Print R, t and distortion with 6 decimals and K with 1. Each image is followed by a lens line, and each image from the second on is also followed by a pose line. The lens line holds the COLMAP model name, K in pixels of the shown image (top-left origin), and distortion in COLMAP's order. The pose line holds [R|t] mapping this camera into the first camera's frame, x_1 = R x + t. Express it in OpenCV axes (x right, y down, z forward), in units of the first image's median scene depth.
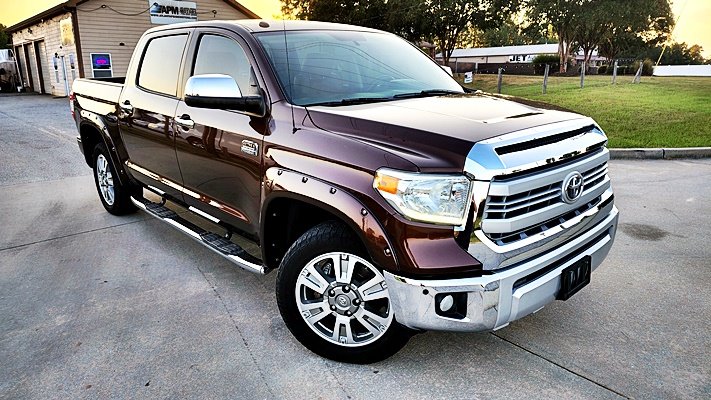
lens RADIAL K [[526.6, 0, 358.4], [0, 526.6, 187.0], [0, 0, 1]] dist [0.001983, -0.003739]
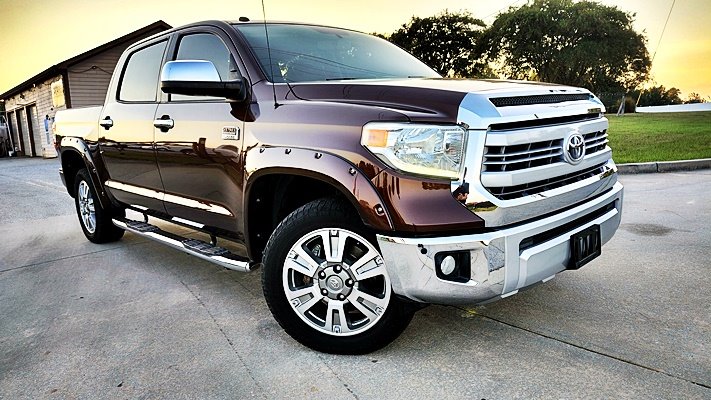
lens RADIAL K [[520.1, 0, 353.5], [0, 520.1, 201.7], [0, 0, 1]] dist [0.002756, -0.006984]
pose [[0.998967, -0.044951, 0.006608, 0.003273], [0.045391, 0.993707, -0.102403, 0.144953], [-0.001963, 0.102597, 0.994721, 0.073836]]
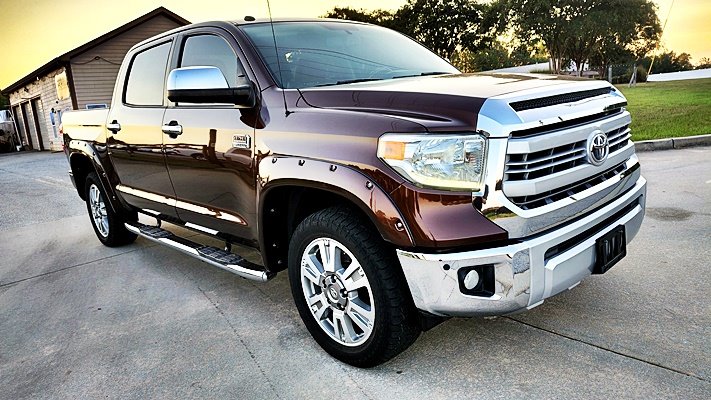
lens RADIAL K [[519.2, 0, 361.9], [0, 519.2, 198.6], [0, 0, 1]] dist [-0.002783, 0.000485]
pose [[0.996476, -0.083876, 0.000553, -0.004438], [0.083760, 0.994701, -0.059621, 0.090960], [0.004450, 0.059458, 0.998221, 0.091287]]
